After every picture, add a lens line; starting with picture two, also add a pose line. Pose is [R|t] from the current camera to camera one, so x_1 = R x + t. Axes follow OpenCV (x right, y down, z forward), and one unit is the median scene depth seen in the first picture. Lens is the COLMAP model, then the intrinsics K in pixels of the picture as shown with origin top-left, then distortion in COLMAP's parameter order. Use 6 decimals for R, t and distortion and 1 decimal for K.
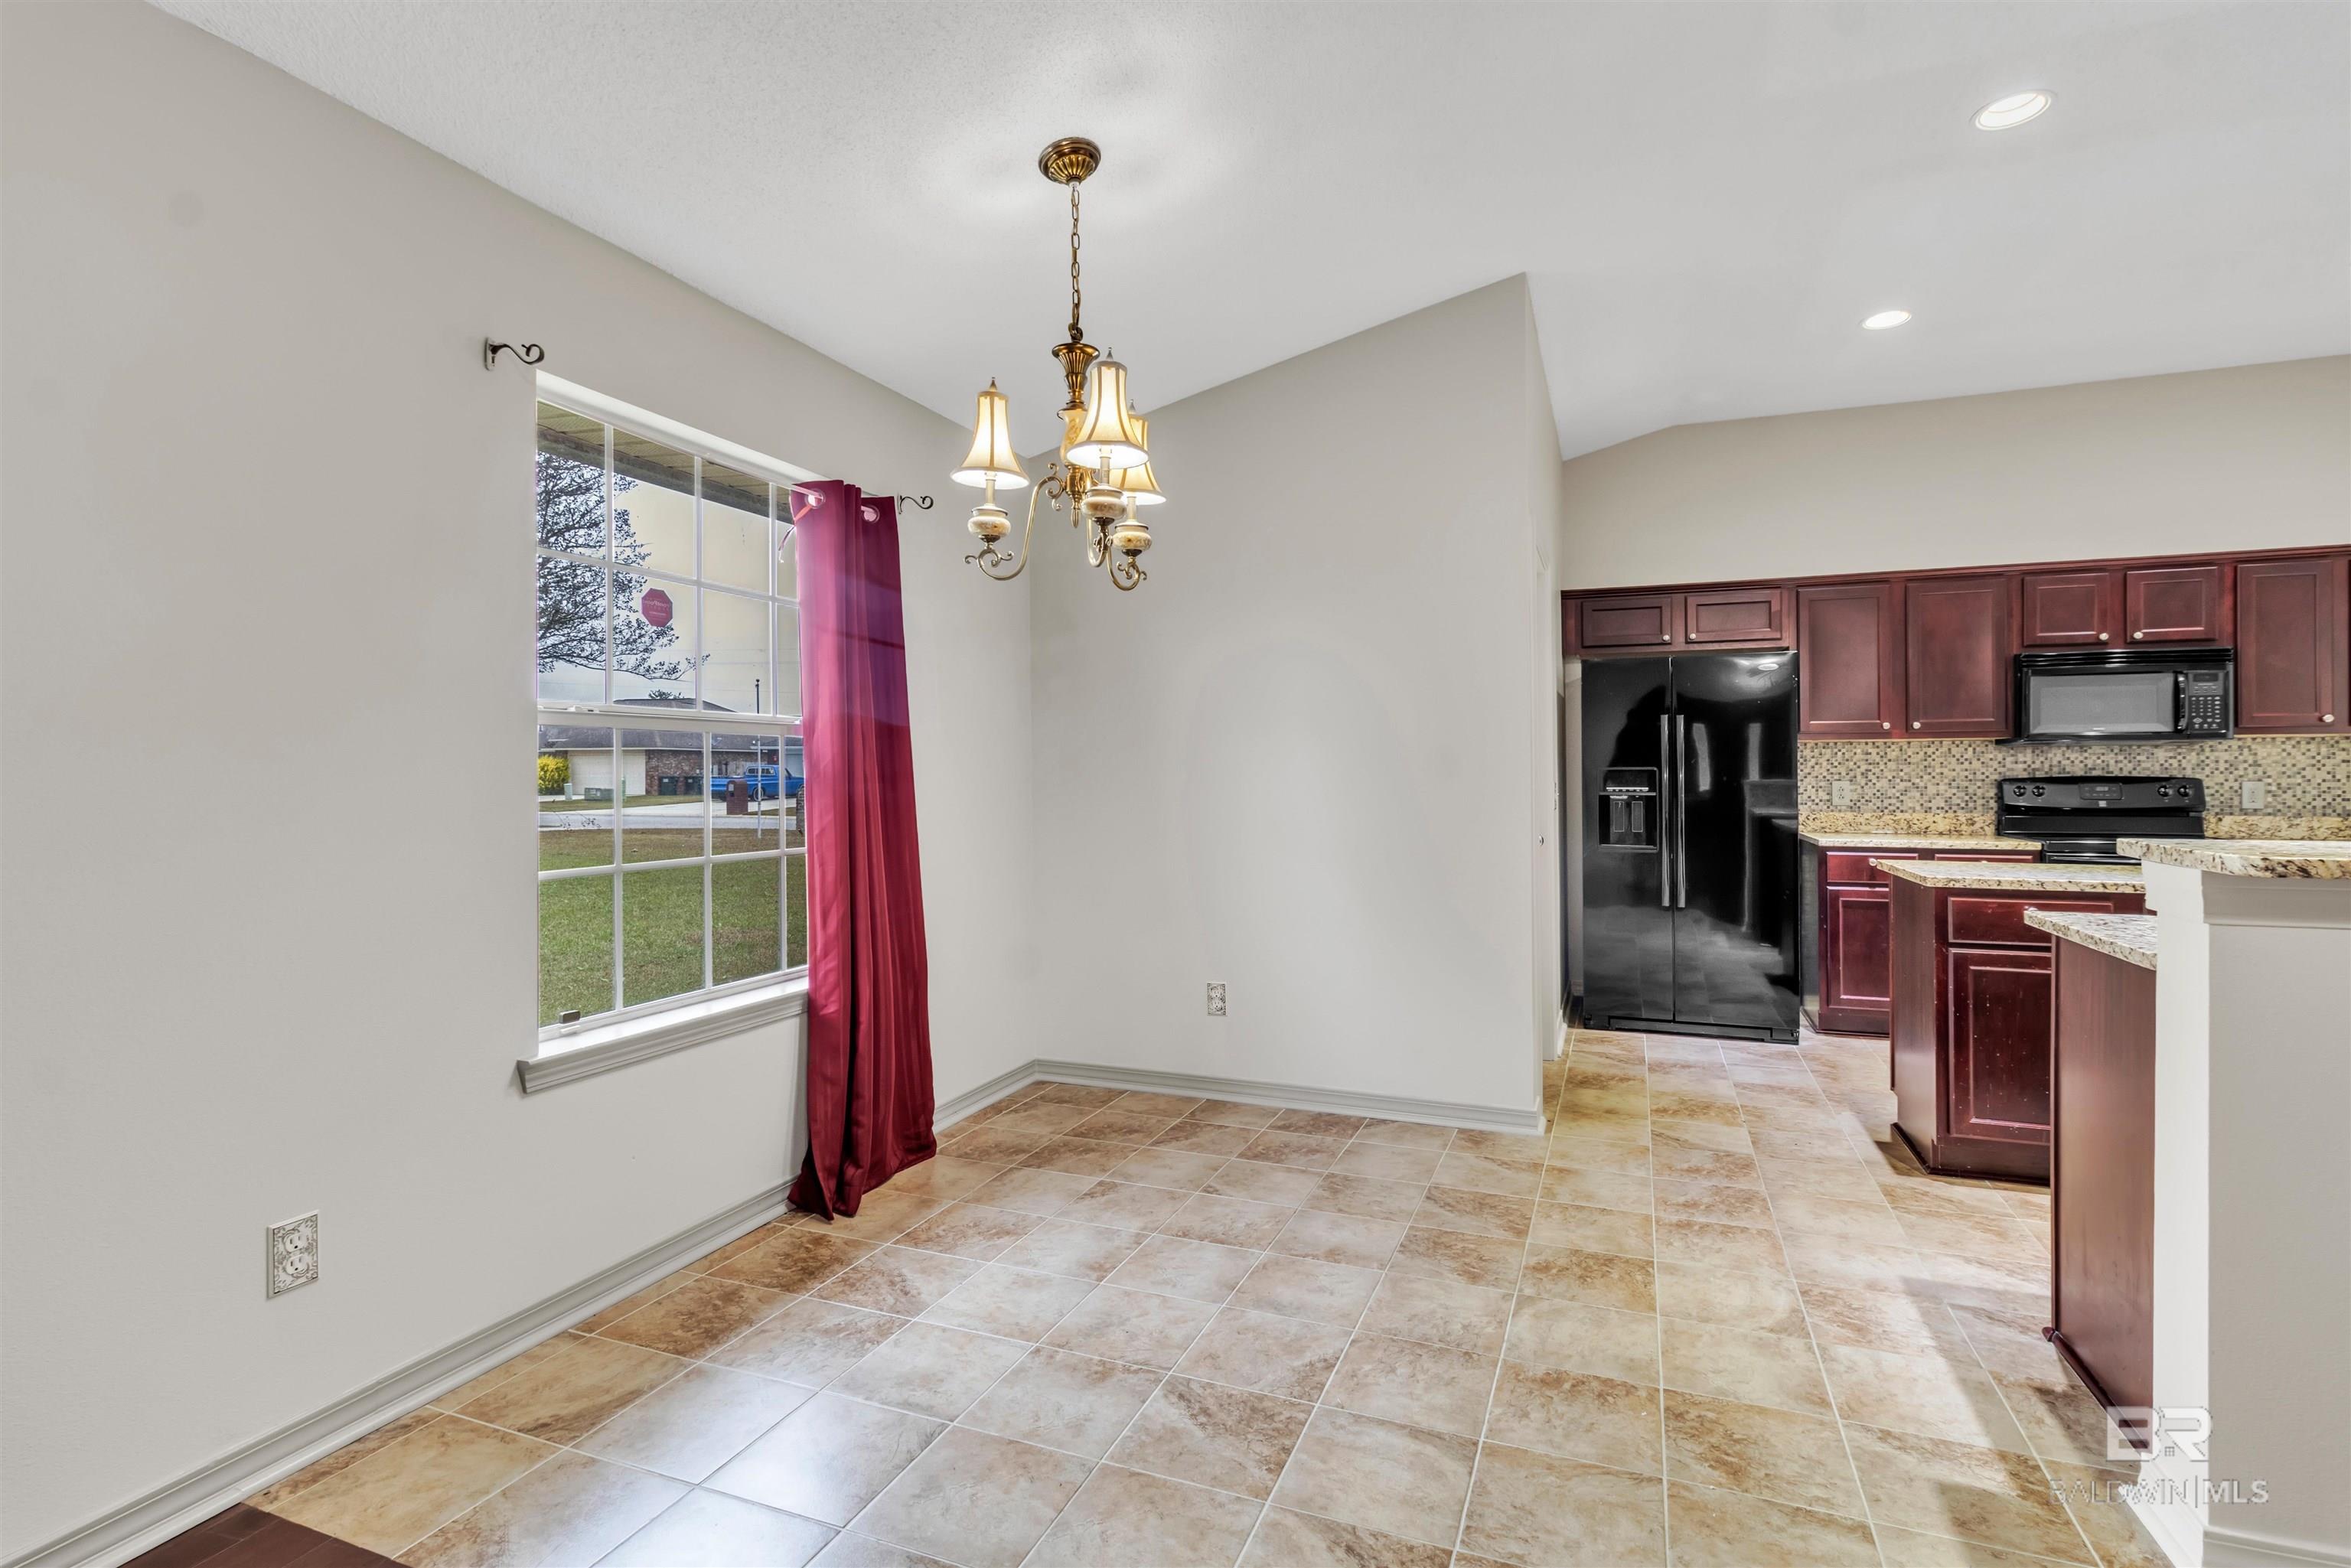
lens RADIAL K [[1114.1, 0, 1208.2], [0, 1114.1, 771.8], [0, 0, 1]] dist [0.003716, -0.000319]
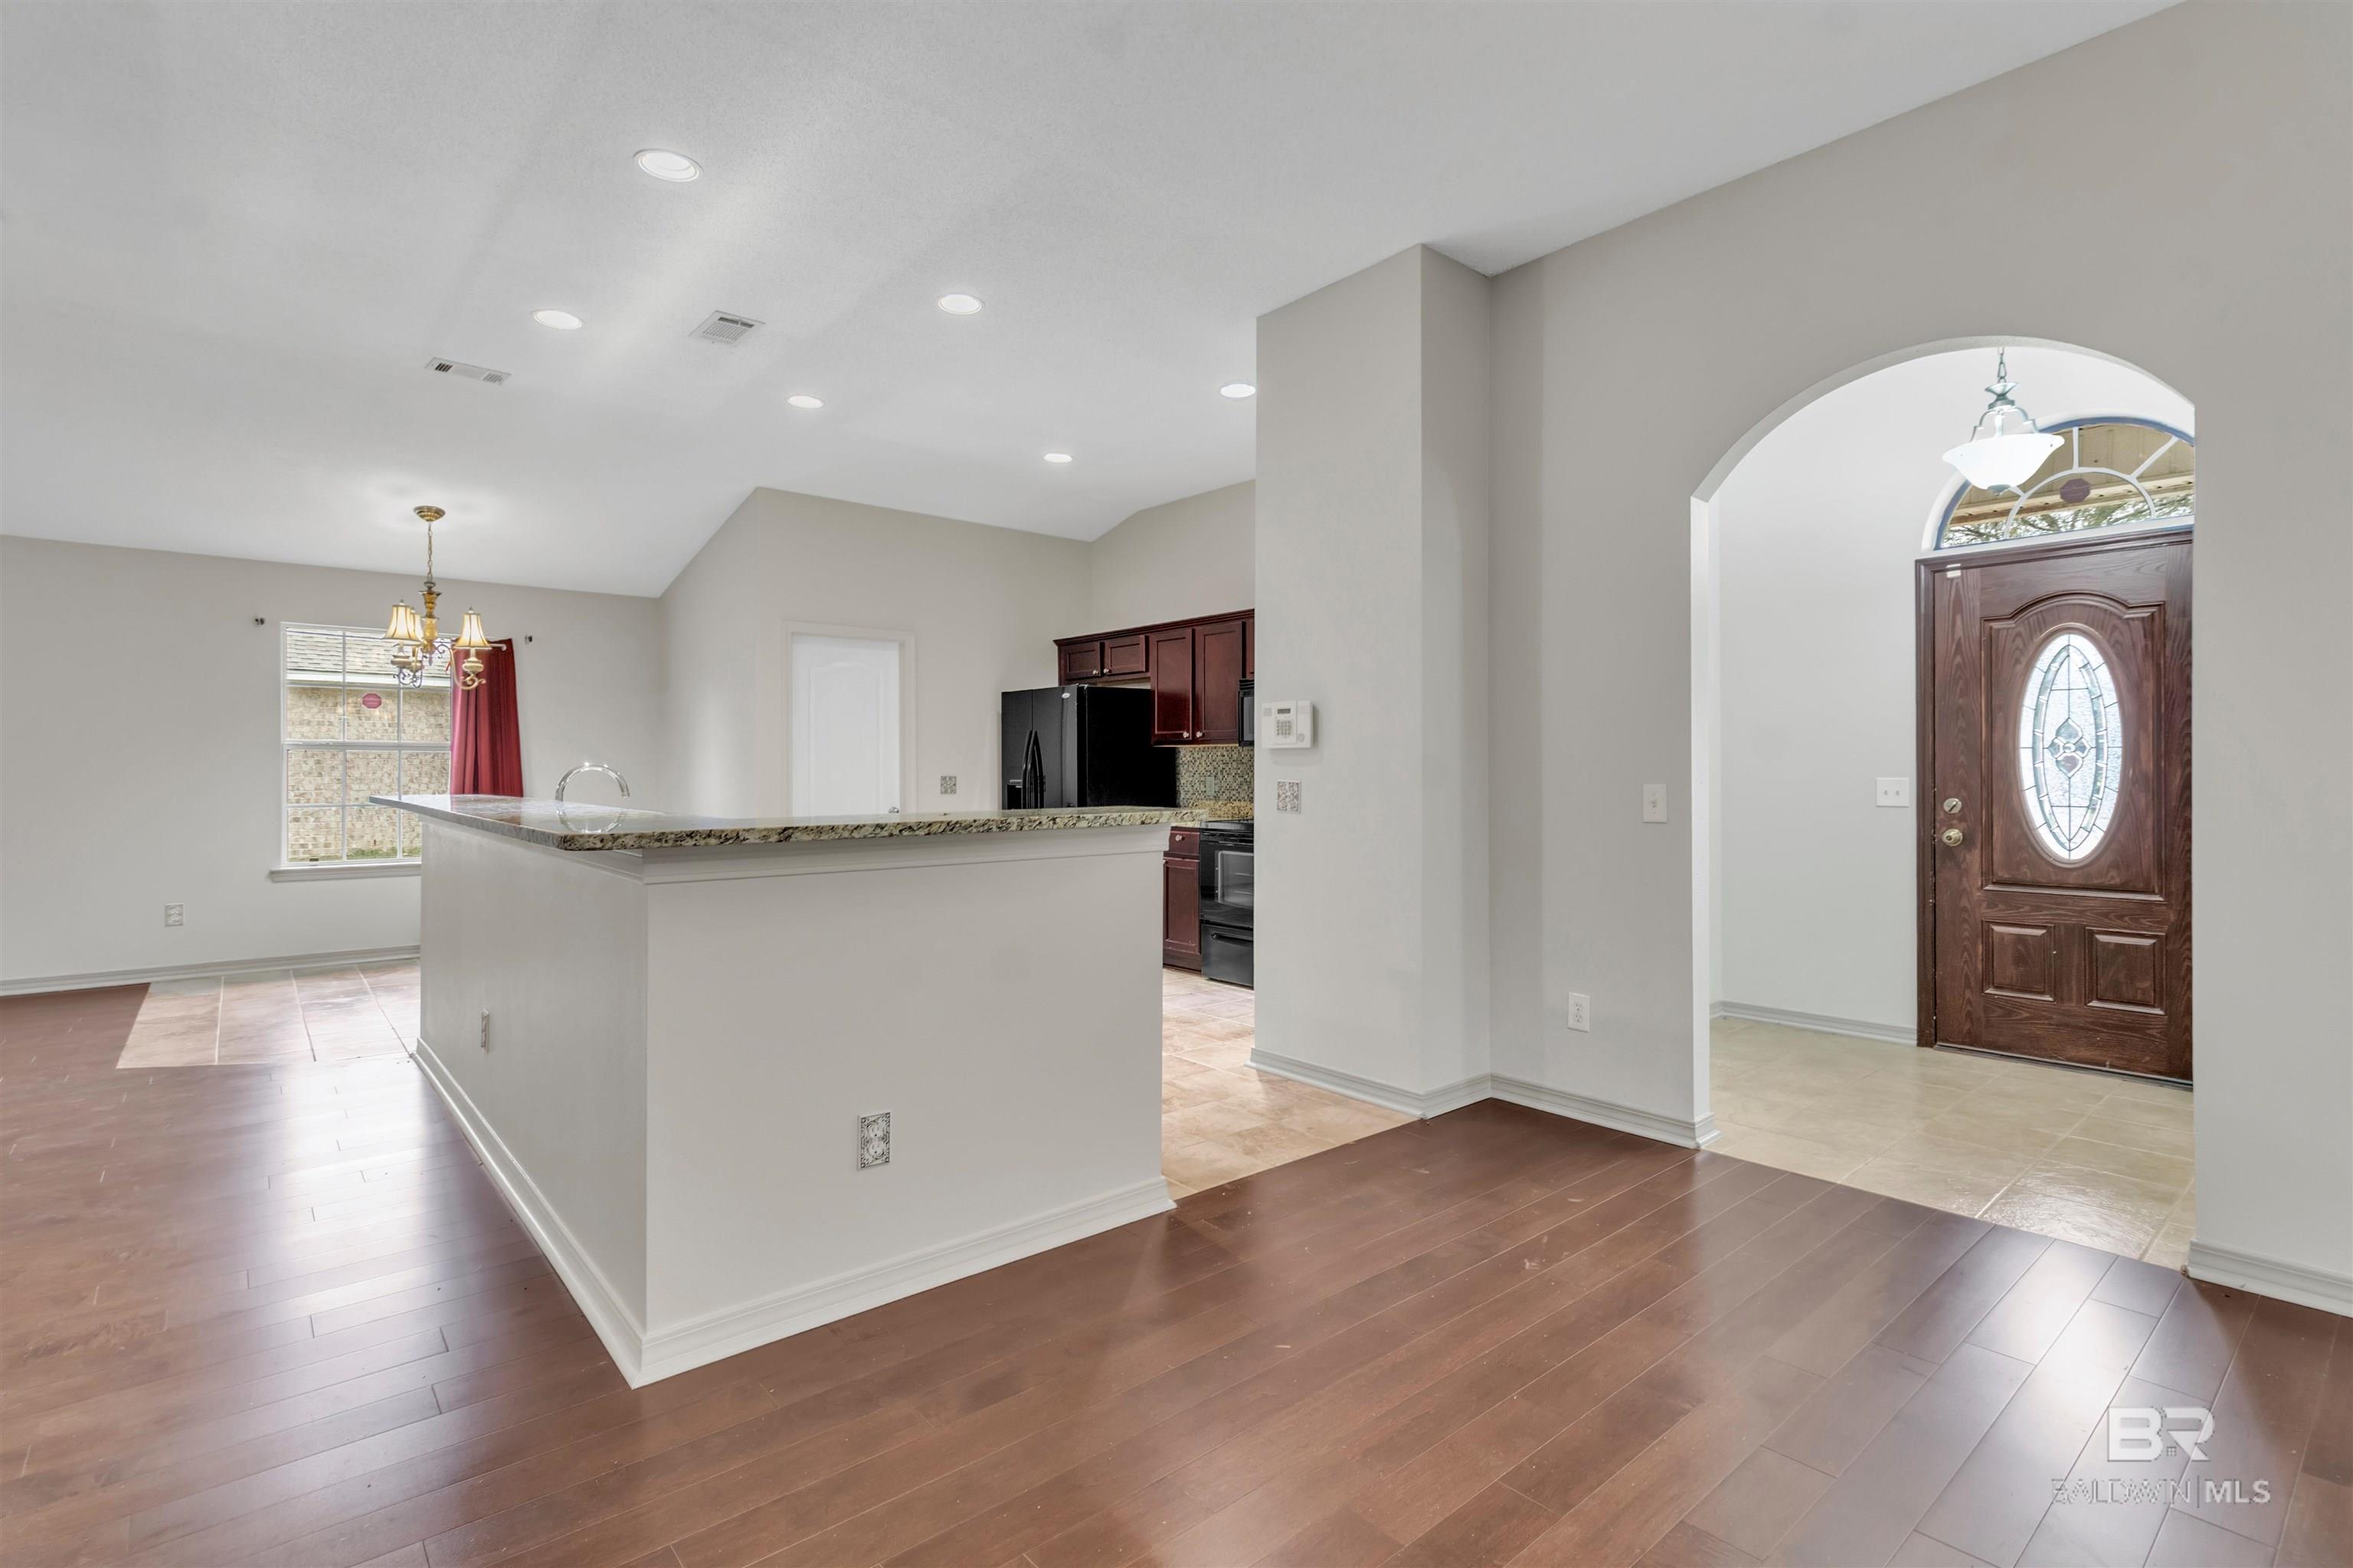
lens RADIAL K [[1187.5, 0, 1174.8], [0, 1187.5, 774.3], [0, 0, 1]] dist [0.005432, -0.000164]
pose [[0.870809, 0.004591, -0.491599, 1.353220], [-0.002001, 0.999981, 0.005795, -0.002455], [0.491617, -0.004063, 0.870802, -0.235704]]
